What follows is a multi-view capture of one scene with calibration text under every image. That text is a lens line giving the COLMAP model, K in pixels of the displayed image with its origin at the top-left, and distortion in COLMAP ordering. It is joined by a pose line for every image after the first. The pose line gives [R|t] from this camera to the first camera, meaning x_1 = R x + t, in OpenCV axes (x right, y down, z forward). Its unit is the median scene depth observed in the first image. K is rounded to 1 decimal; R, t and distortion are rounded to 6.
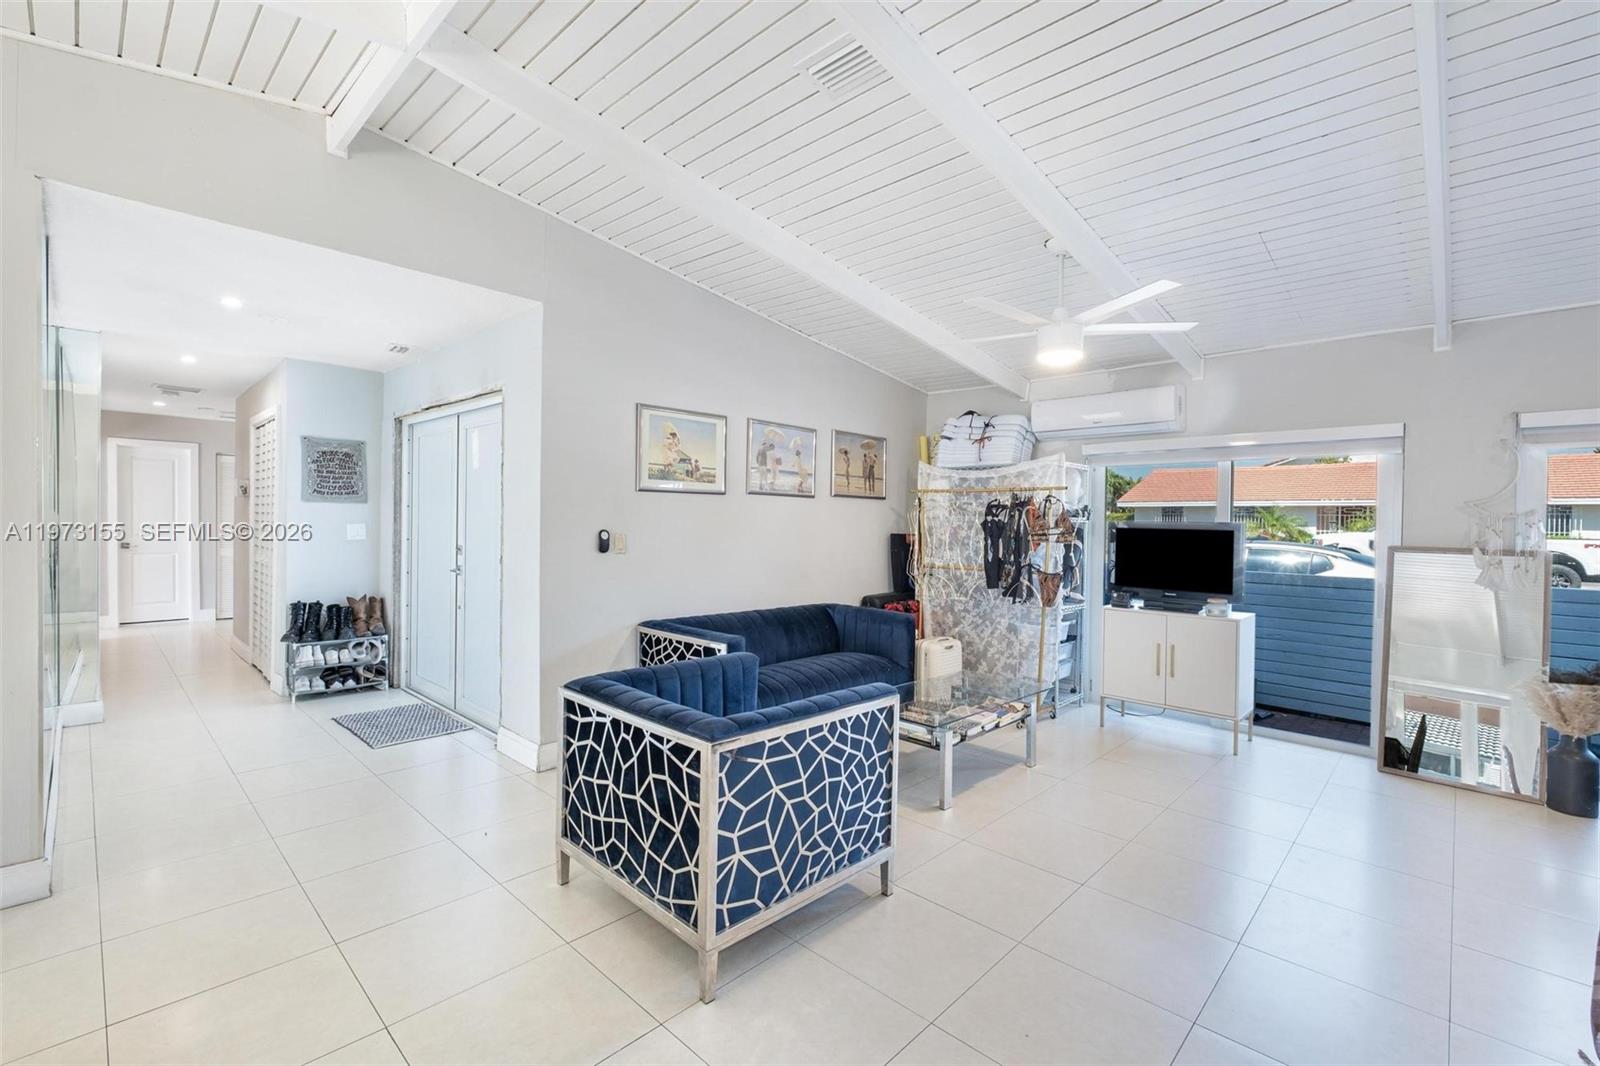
lens RADIAL K [[696.5, 0, 800.0], [0, 696.5, 525.0], [0, 0, 1]] dist [-0.005769, -0.002000]
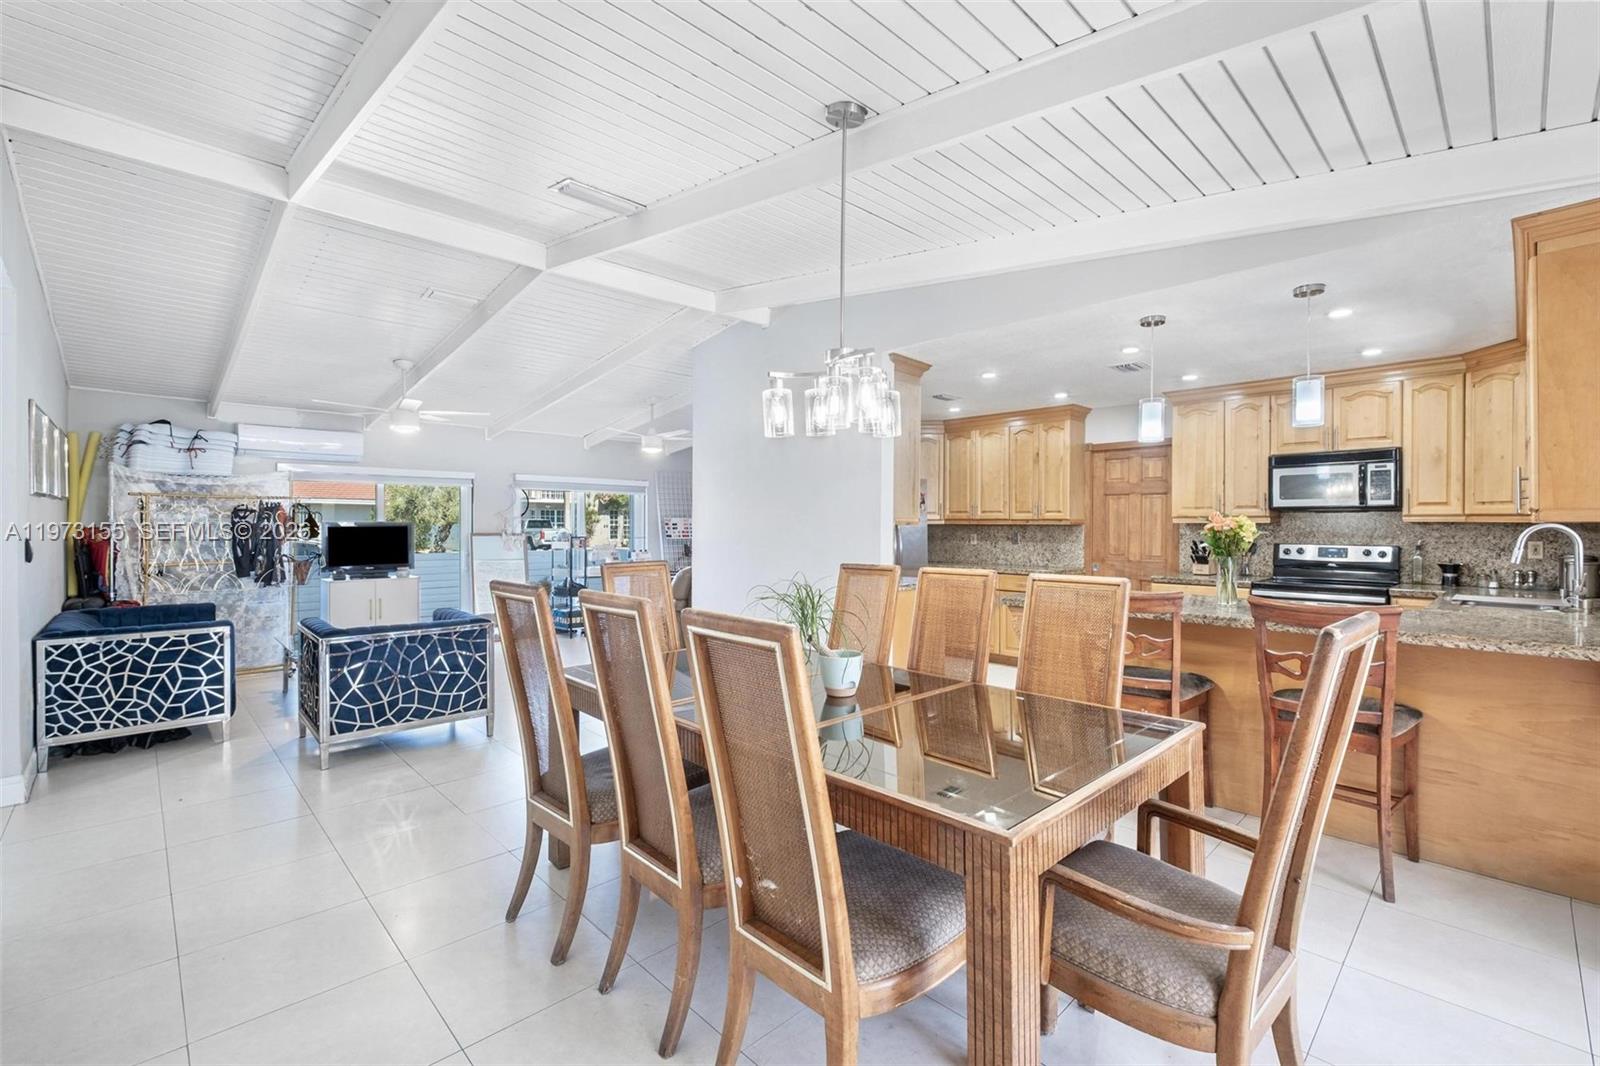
lens RADIAL K [[696.5, 0, 804.1], [0, 696.5, 528.6], [0, 0, 1]] dist [-0.005769, -0.002000]
pose [[0.051331, -0.021777, 0.998444, -1.184878], [0.005251, 0.999754, 0.021536, -0.020885], [-0.998668, 0.004137, 0.051433, -0.075769]]
